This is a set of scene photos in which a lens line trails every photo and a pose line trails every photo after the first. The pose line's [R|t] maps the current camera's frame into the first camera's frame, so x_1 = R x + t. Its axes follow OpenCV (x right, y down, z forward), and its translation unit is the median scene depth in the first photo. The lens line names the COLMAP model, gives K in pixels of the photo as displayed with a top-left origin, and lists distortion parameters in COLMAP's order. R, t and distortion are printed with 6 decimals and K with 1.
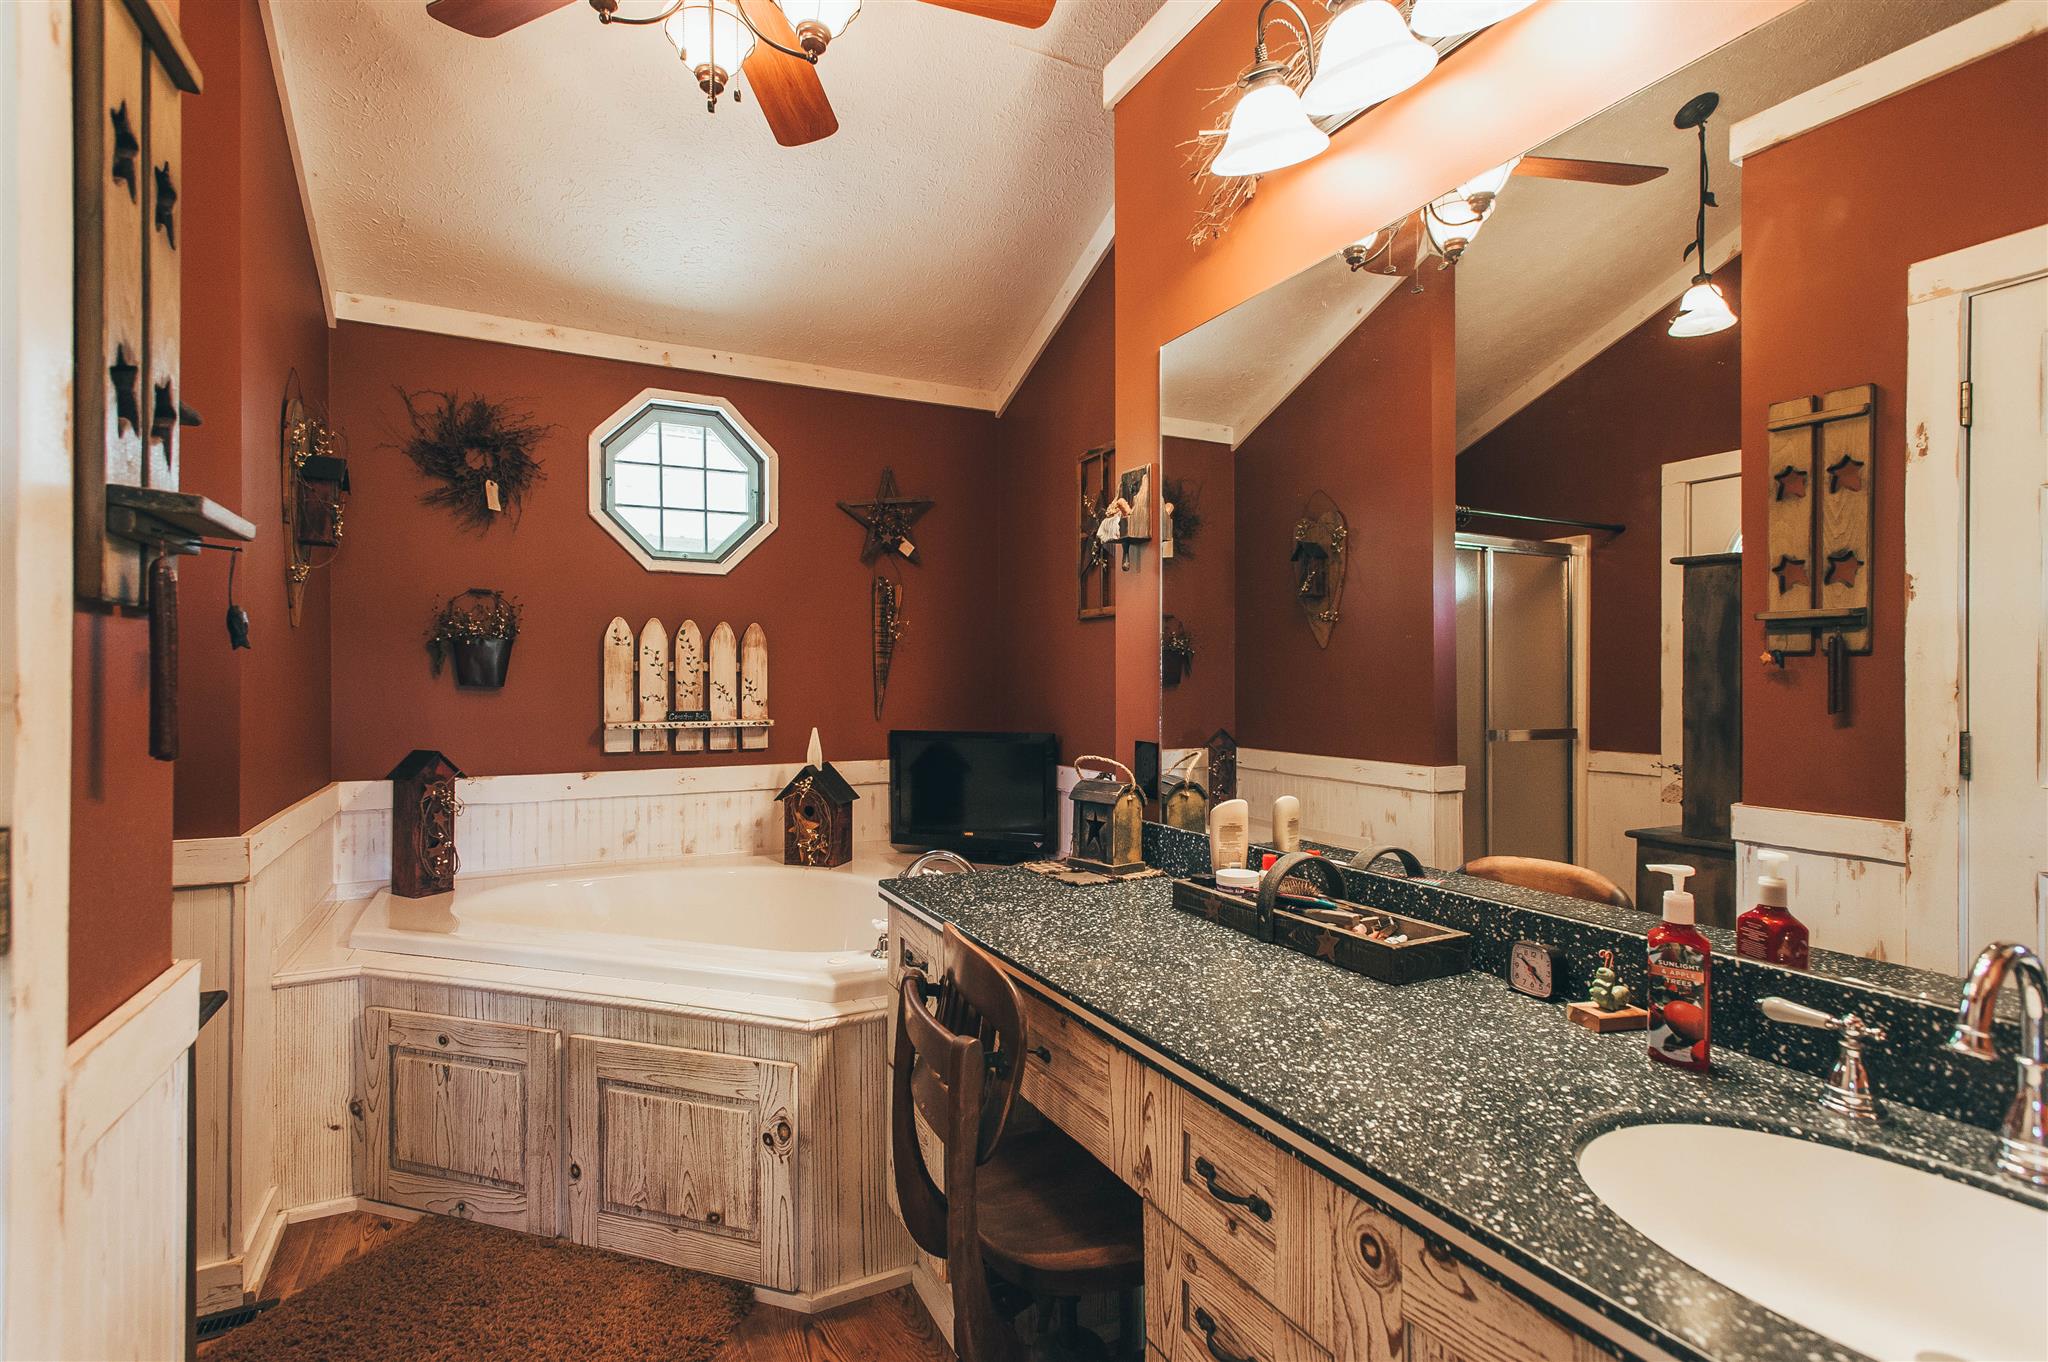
lens RADIAL K [[966.0, 0, 1027.3], [0, 966.0, 684.8], [0, 0, 1]] dist [-0.005571, -0.001337]
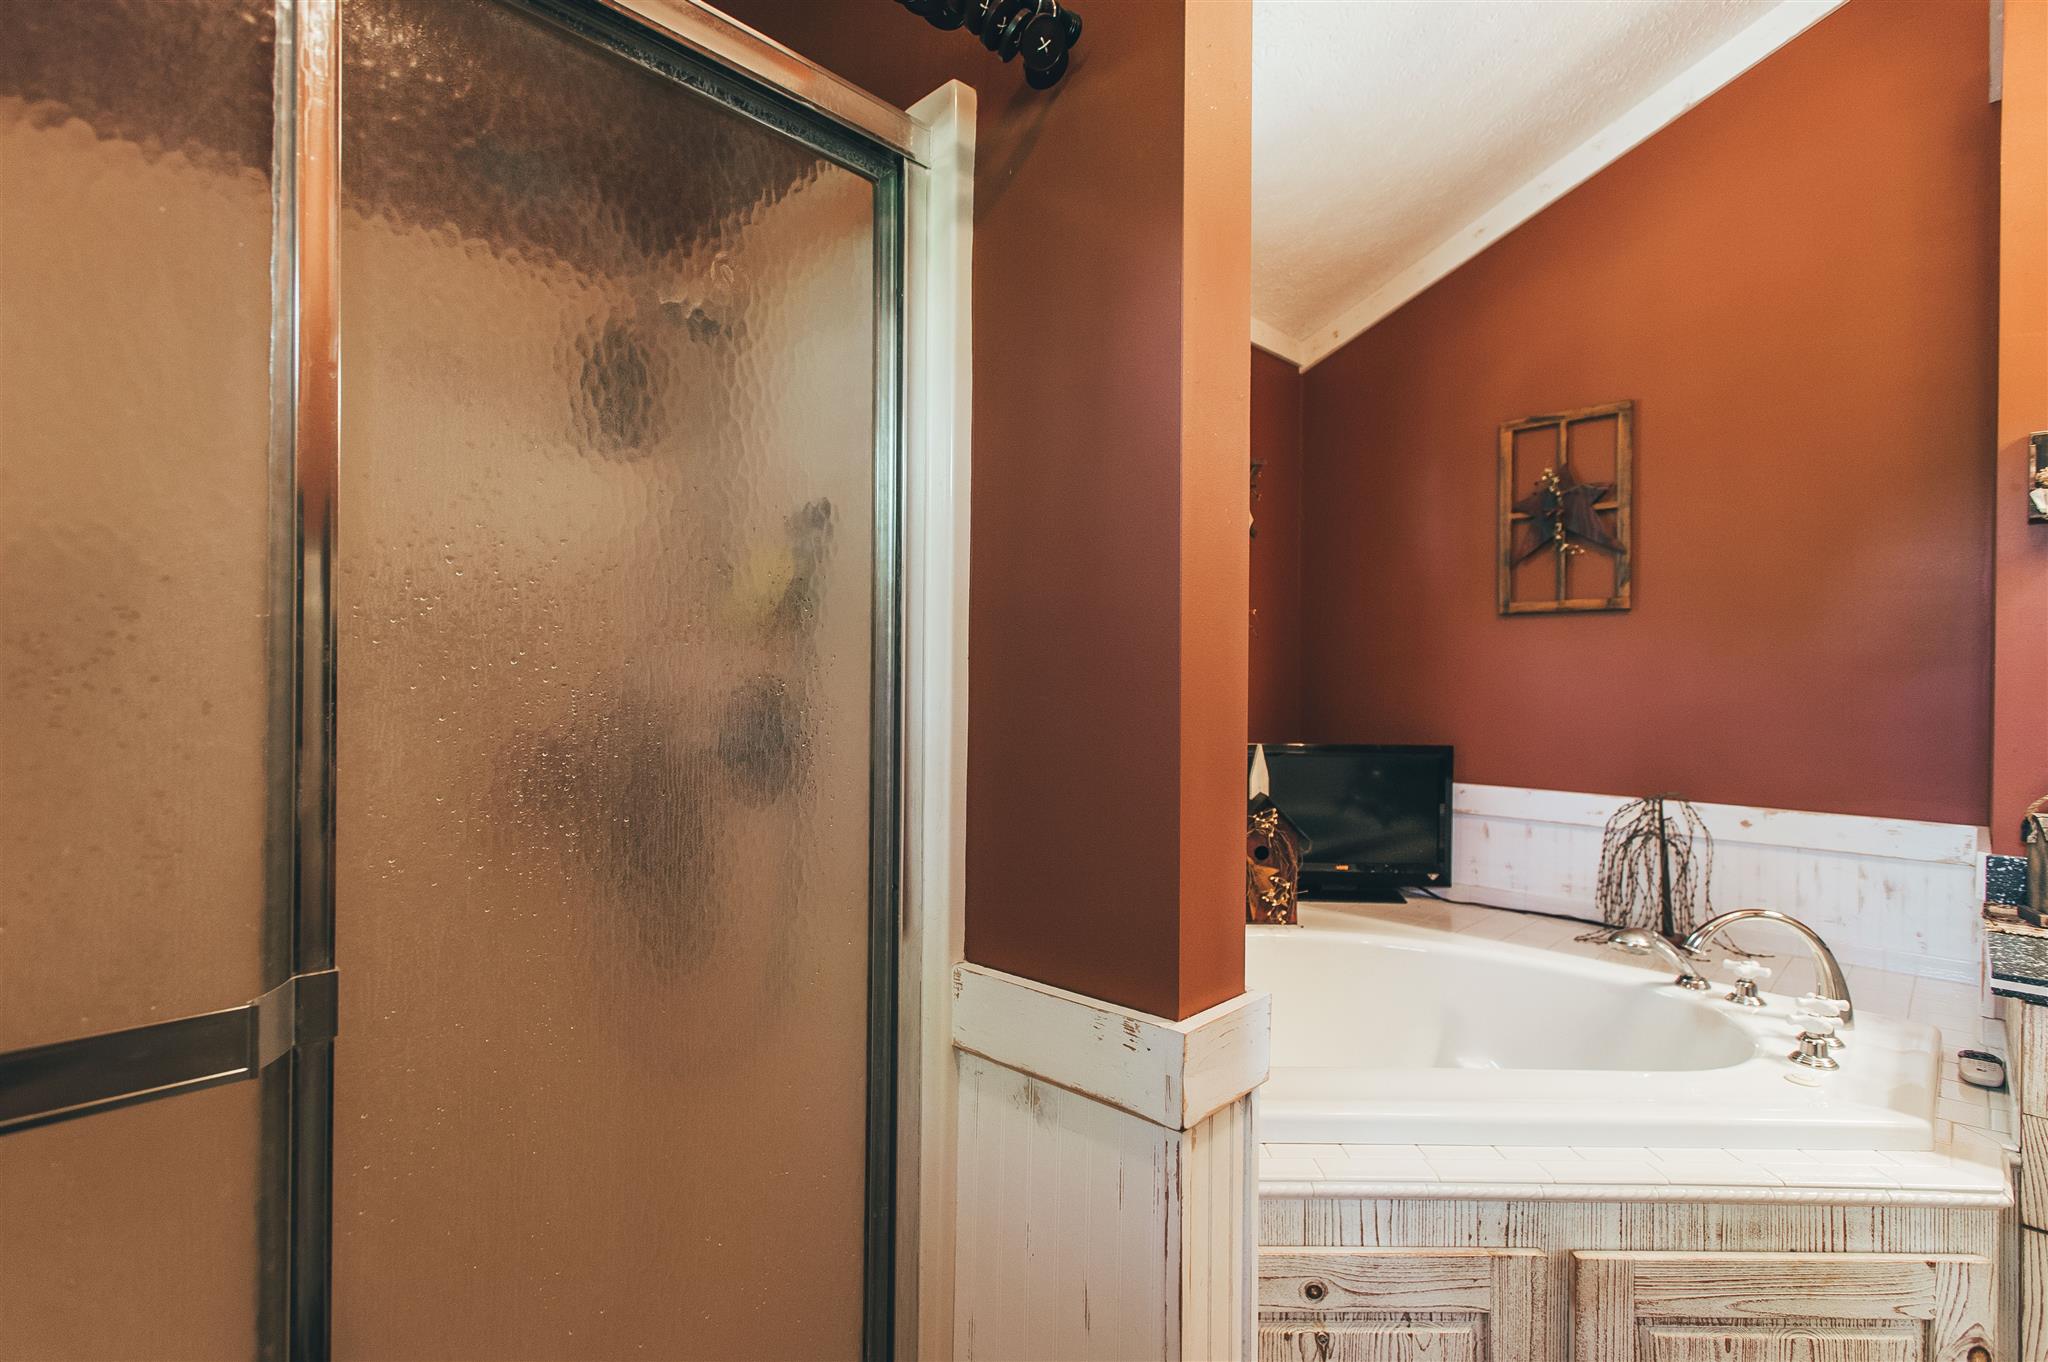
lens RADIAL K [[966.0, 0, 1020.3], [0, 966.0, 678.3], [0, 0, 1]] dist [-0.005571, -0.001337]
pose [[0.956529, 0.008983, 0.291498, -1.023083], [-0.008962, 0.999959, -0.001406, -0.008466], [-0.291499, -0.001267, 0.956570, 0.515920]]
